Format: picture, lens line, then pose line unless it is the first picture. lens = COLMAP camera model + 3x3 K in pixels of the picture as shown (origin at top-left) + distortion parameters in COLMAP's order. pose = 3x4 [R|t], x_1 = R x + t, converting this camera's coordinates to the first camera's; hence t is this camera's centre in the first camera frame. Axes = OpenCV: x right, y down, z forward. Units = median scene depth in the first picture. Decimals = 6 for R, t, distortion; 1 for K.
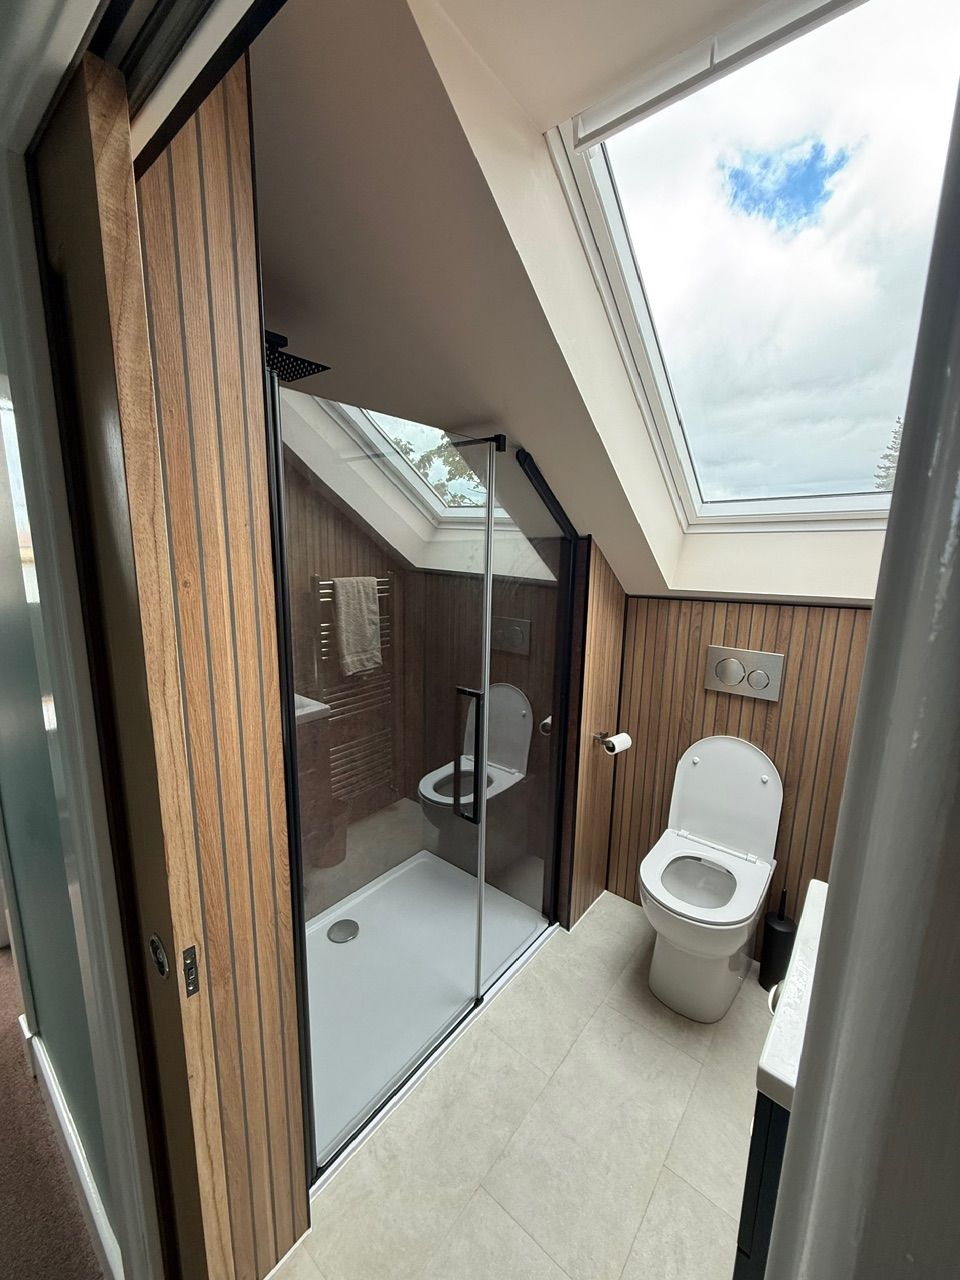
lens RADIAL K [[508.0, 0, 480.0], [0, 508.0, 636.3], [0, 0, 1]] dist [-0.001613, 0.000194]
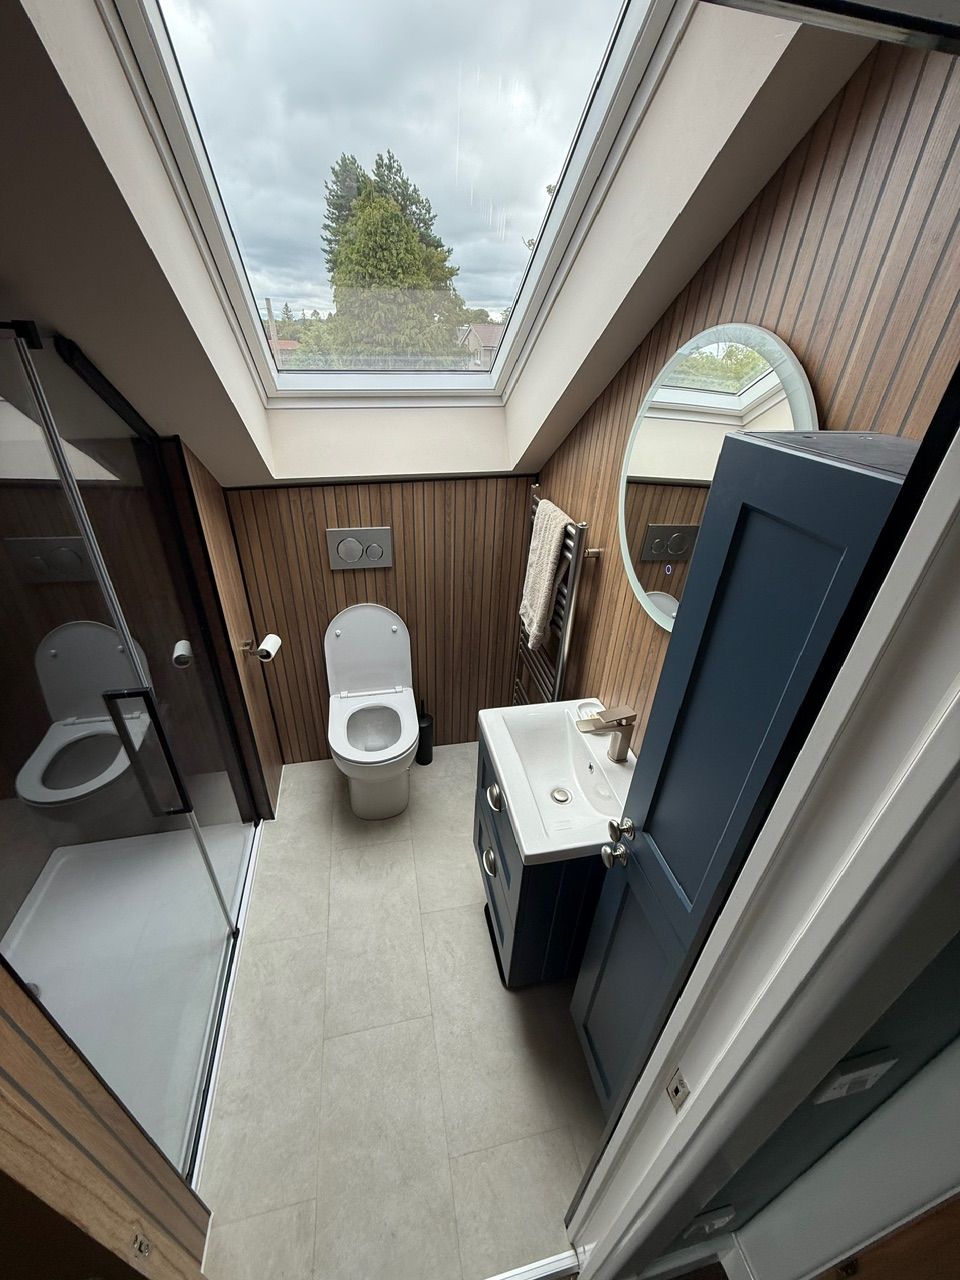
lens RADIAL K [[508.0, 0, 480.0], [0, 508.0, 636.3], [0, 0, 1]] dist [-0.001613, 0.000194]
pose [[0.619894, -0.395019, 0.678005, -0.141790], [0.111345, 0.899585, 0.422313, -0.187977], [-0.776745, -0.186297, 0.601631, 0.093663]]
